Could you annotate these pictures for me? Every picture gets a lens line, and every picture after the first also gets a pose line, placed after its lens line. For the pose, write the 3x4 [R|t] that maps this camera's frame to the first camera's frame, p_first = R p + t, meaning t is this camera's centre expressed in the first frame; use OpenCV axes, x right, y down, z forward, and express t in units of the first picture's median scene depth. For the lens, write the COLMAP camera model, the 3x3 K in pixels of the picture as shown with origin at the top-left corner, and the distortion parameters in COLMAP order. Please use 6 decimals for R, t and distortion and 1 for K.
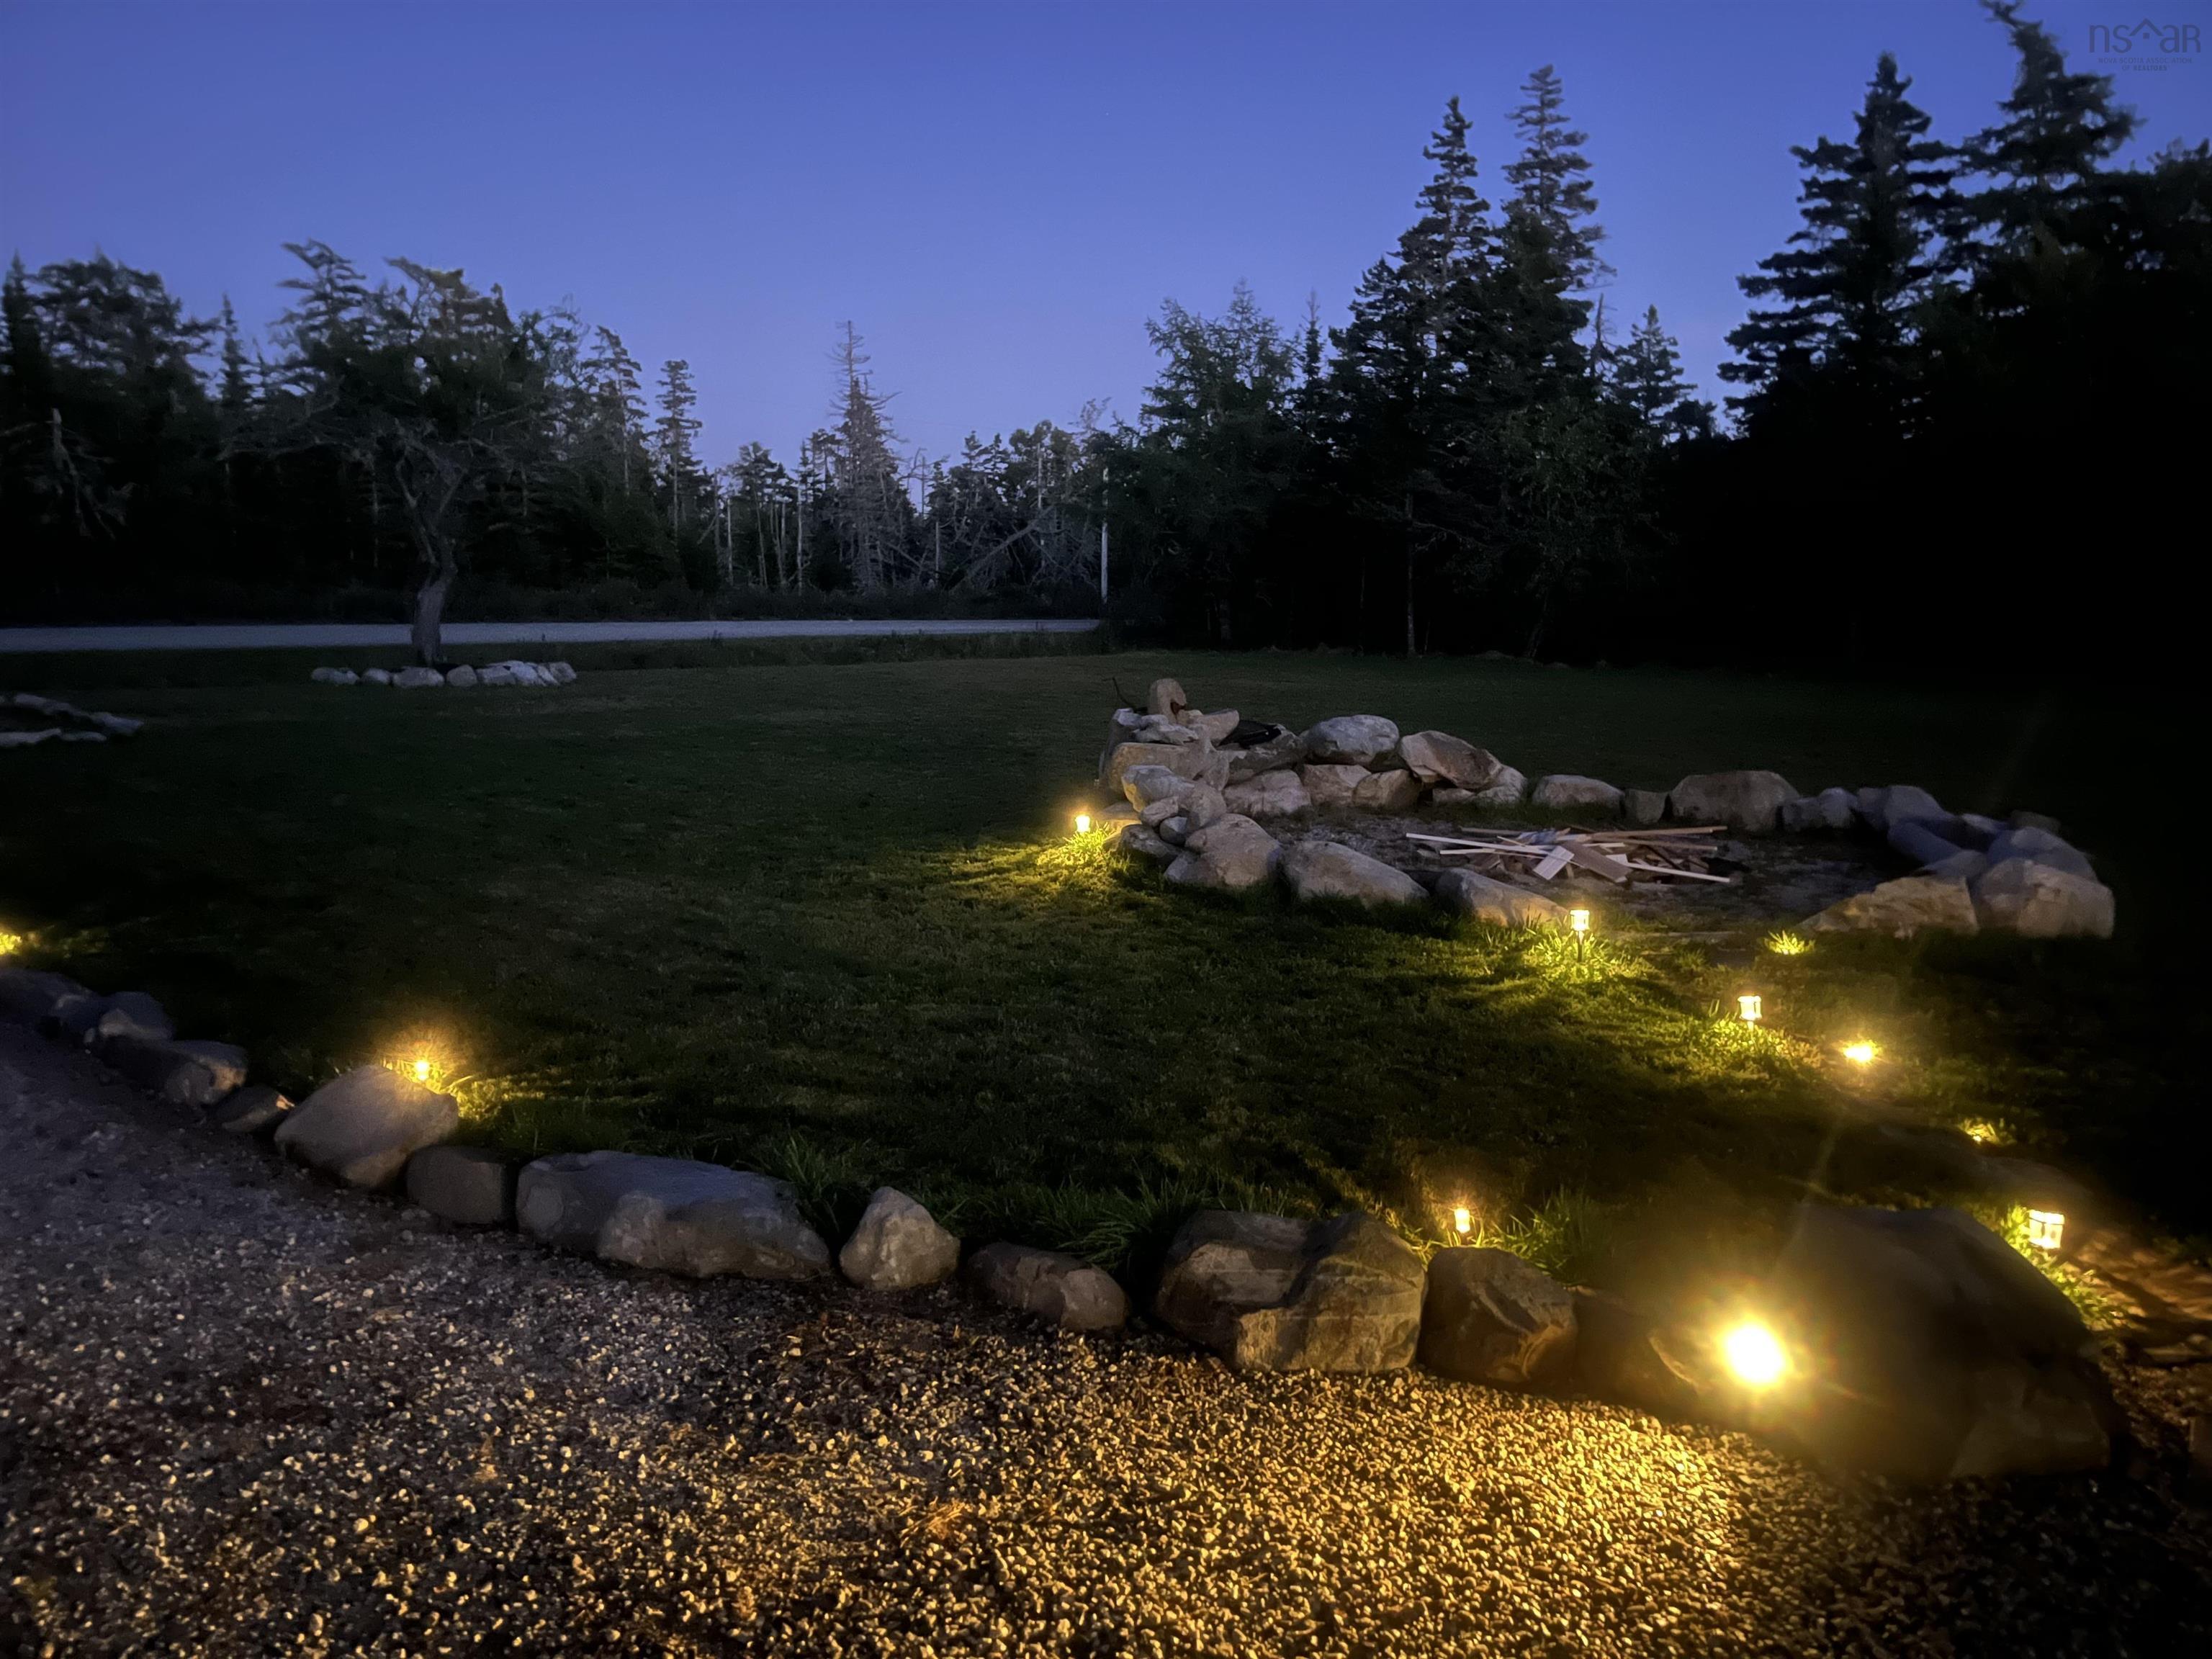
lens RADIAL K [[1676.9, 0, 1106.6], [0, 1676.9, 825.5], [0, 0, 1]] dist [0.055284, -0.077710]
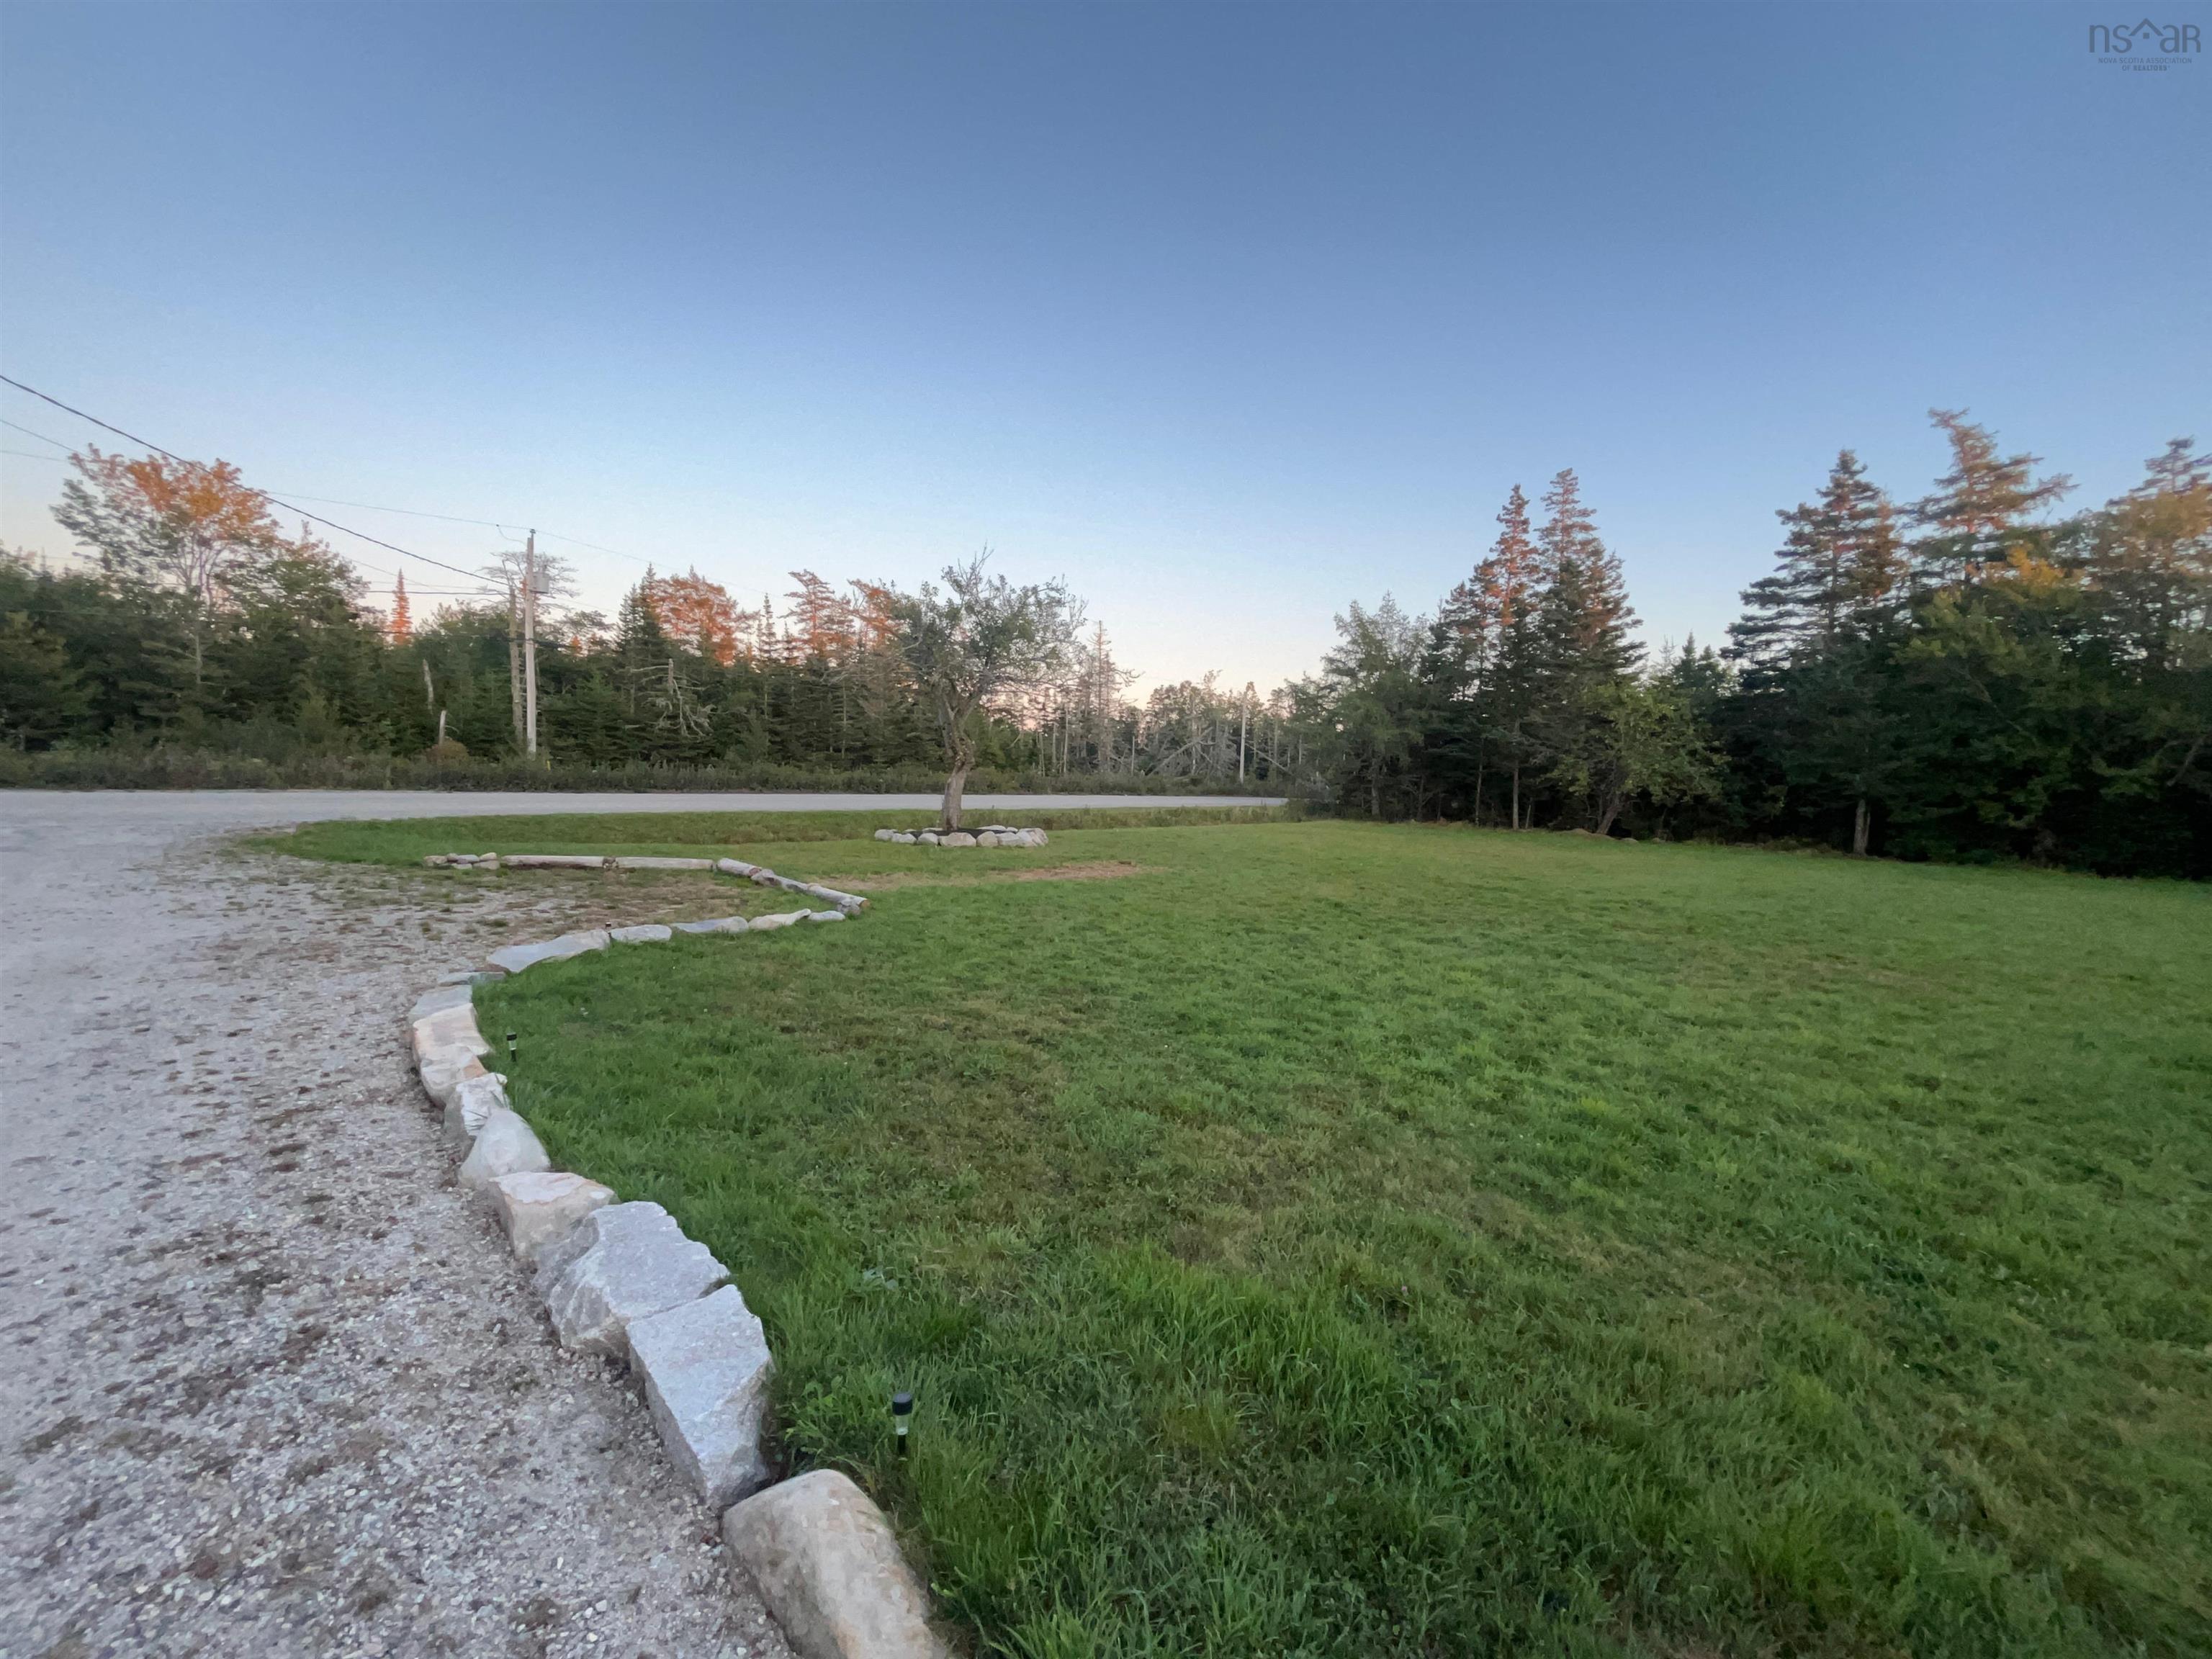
lens RADIAL K [[908.2, 0, 1102.6], [0, 908.2, 828.9], [0, 0, 1]] dist [-0.003835, -0.000447]
pose [[0.997772, 0.027934, -0.060589, -0.128408], [-0.032698, 0.996328, -0.079126, -0.021768], [0.058157, 0.080931, 0.995022, 0.140891]]
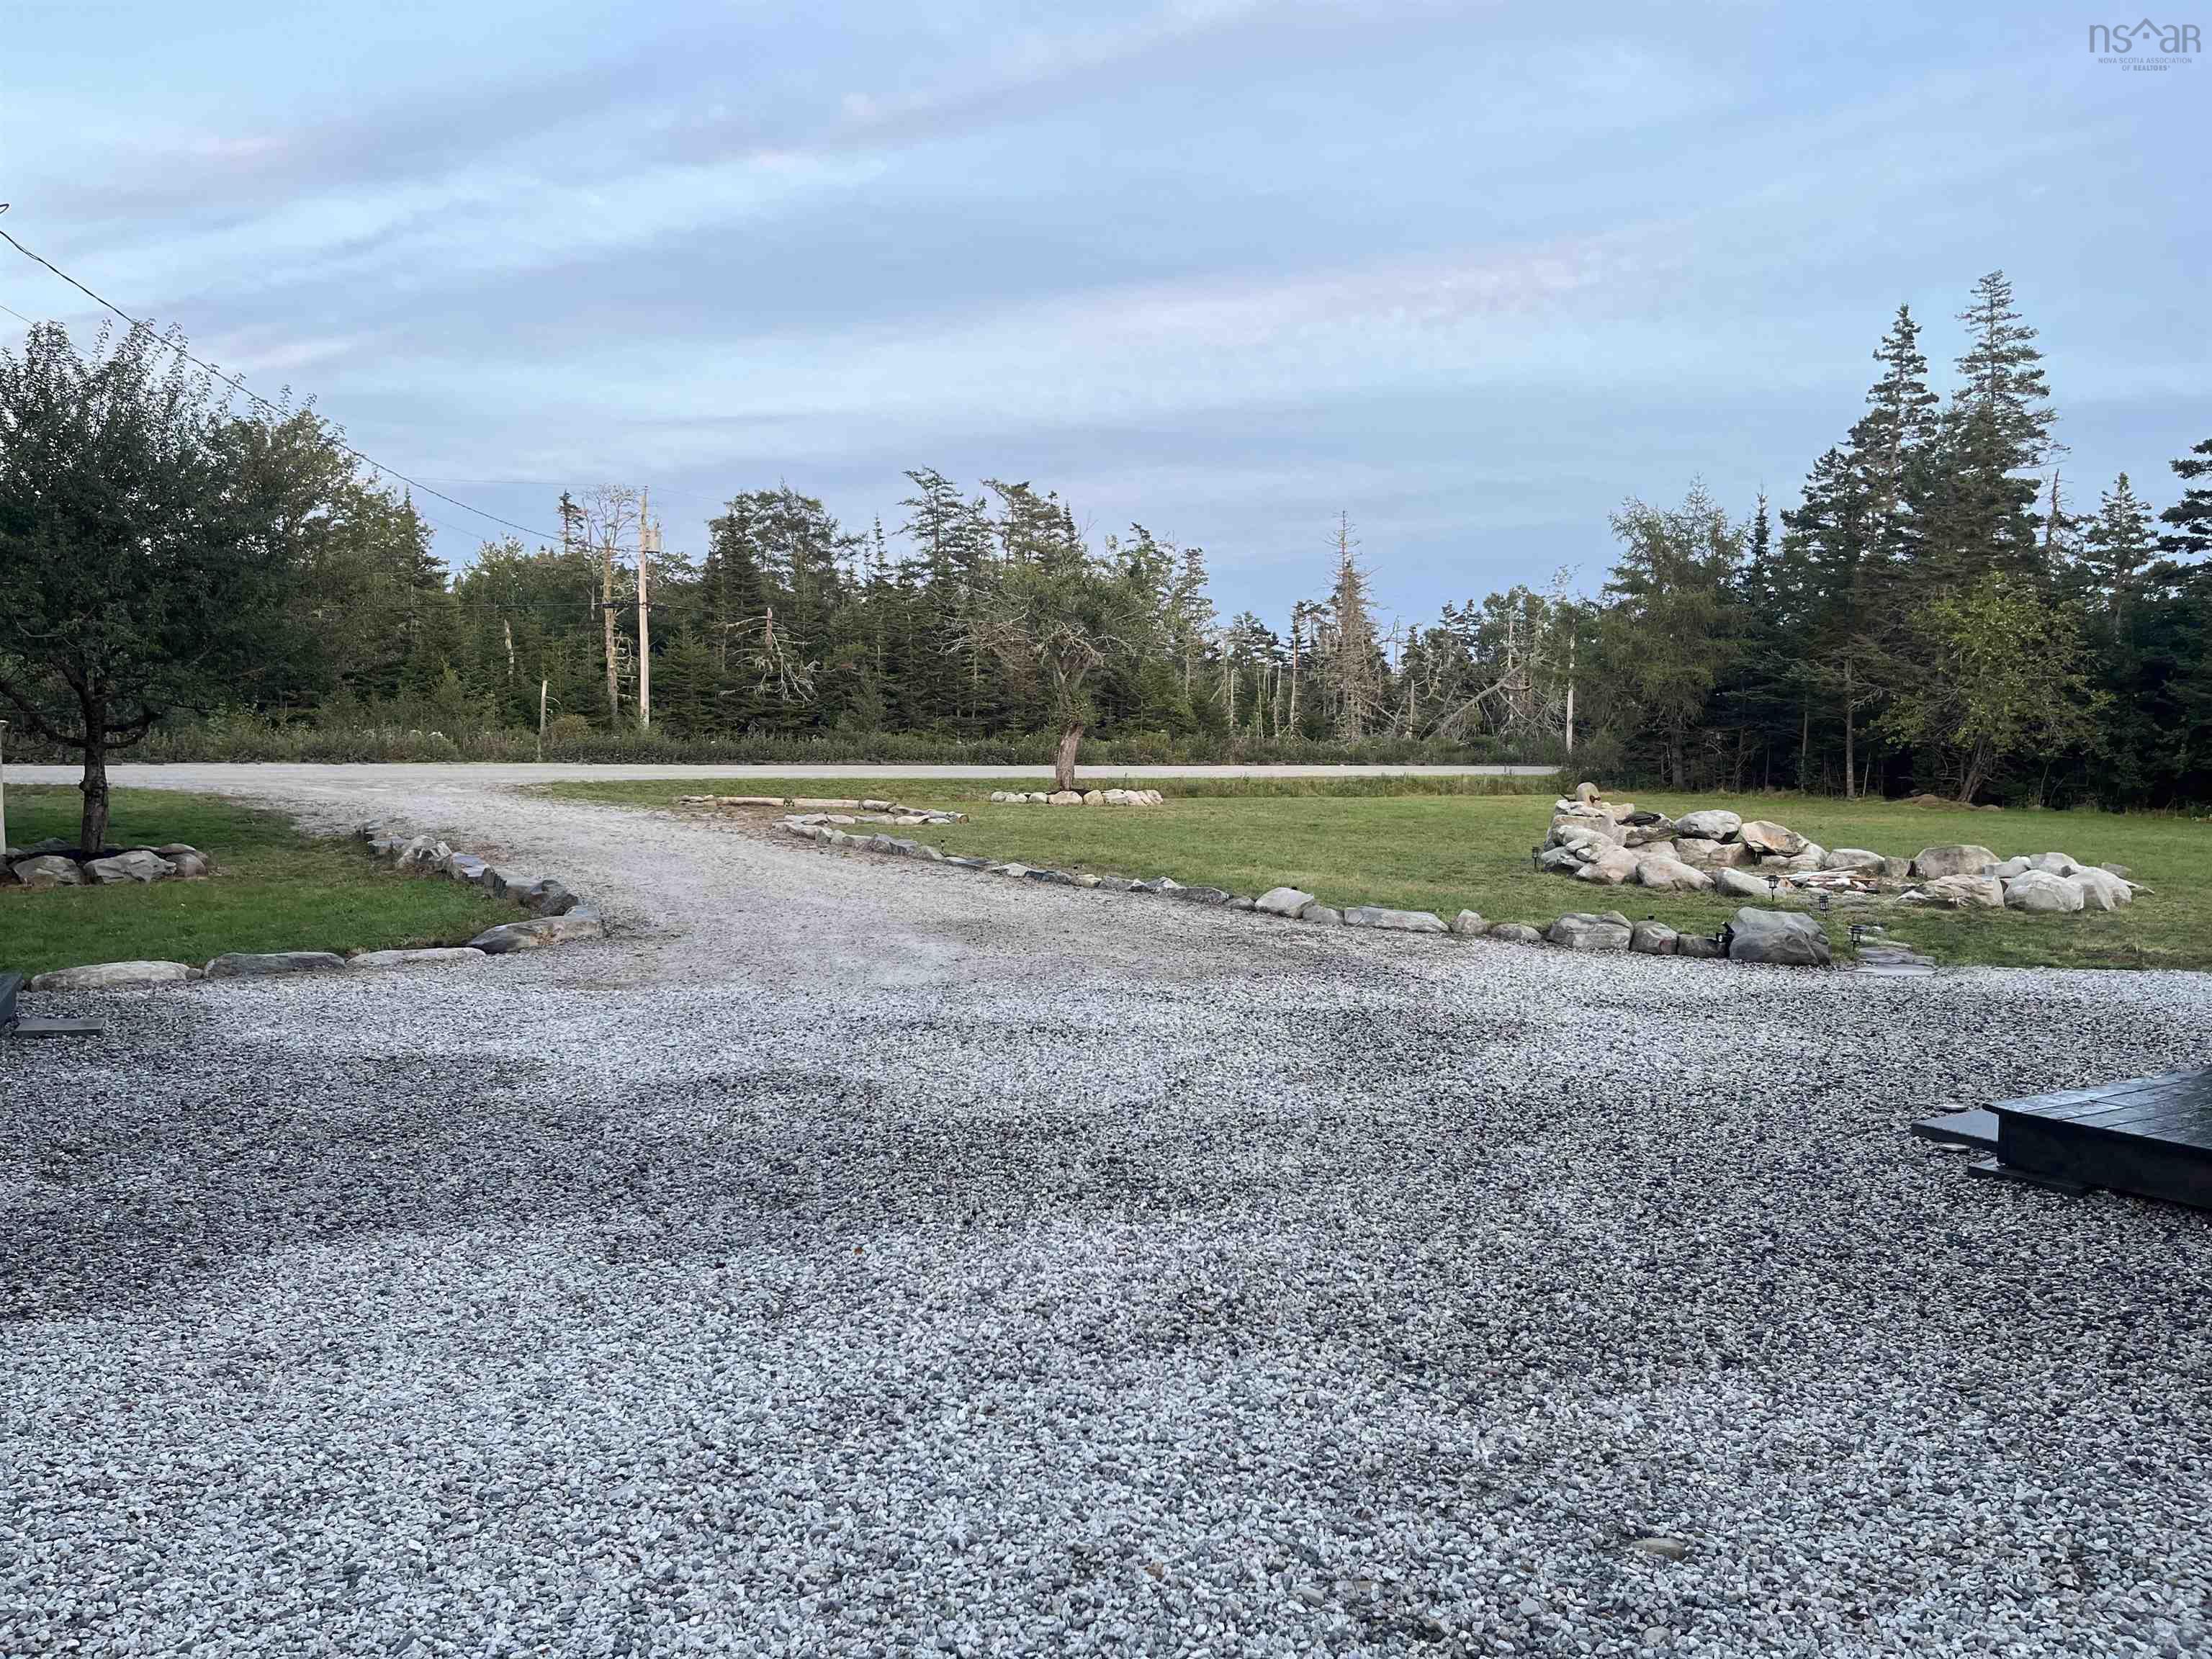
lens RADIAL K [[1676.9, 0, 1098.0], [0, 1676.9, 837.0], [0, 0, 1]] dist [0.055284, -0.077710]
pose [[0.961784, 0.018507, -0.273184, 0.005771], [-0.041368, 0.996082, -0.078162, 0.029487], [0.270667, 0.086476, 0.958781, -0.190341]]
